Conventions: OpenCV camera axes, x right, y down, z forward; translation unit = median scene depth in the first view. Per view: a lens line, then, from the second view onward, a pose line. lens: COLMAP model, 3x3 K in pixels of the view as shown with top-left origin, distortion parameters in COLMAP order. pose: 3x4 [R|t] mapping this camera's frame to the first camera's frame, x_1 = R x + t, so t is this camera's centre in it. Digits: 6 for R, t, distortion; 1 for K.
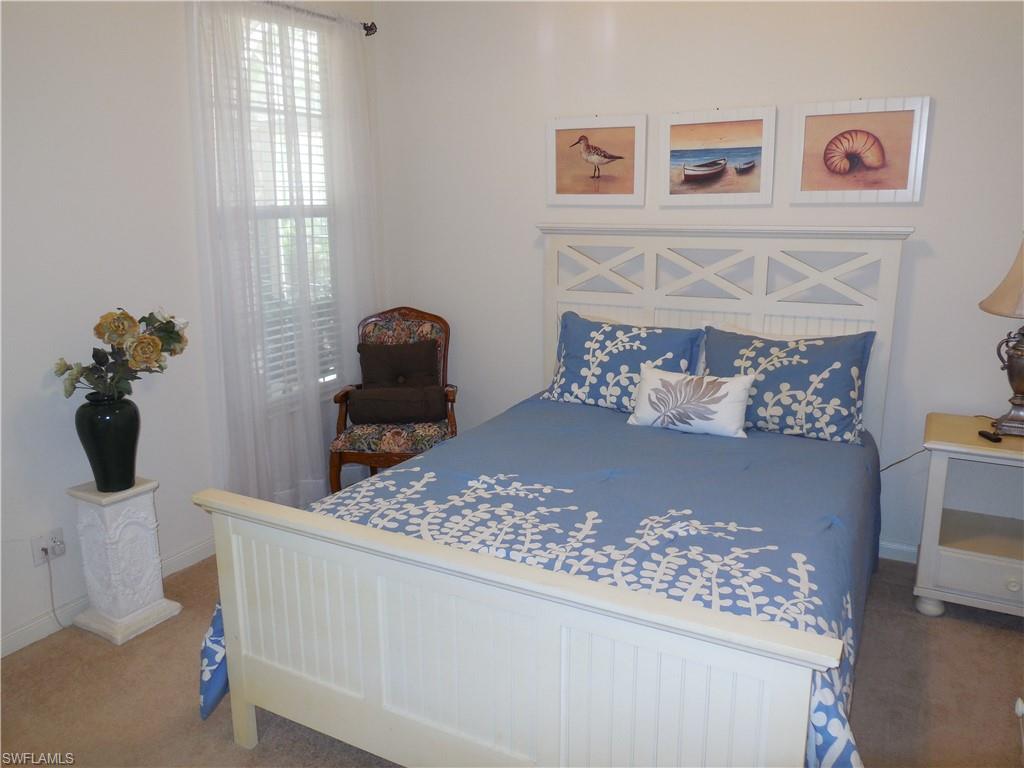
lens RADIAL K [[771.8, 0, 509.1], [0, 771.8, 380.0], [0, 0, 1]] dist [-0.020770, 0.006527]
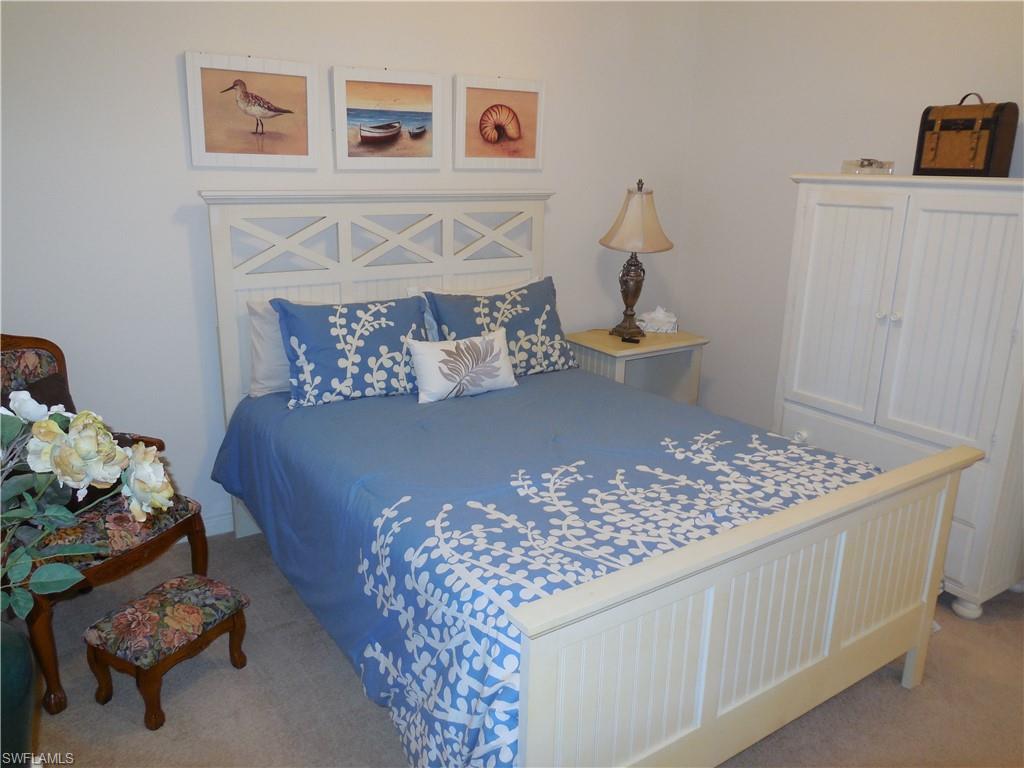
lens RADIAL K [[771.8, 0, 509.1], [0, 771.8, 380.0], [0, 0, 1]] dist [-0.020770, 0.006527]
pose [[0.456370, -0.224345, 0.861043, -0.600714], [0.181861, 0.970783, 0.156548, -0.099311], [-0.871007, 0.085146, 0.483836, 0.446039]]
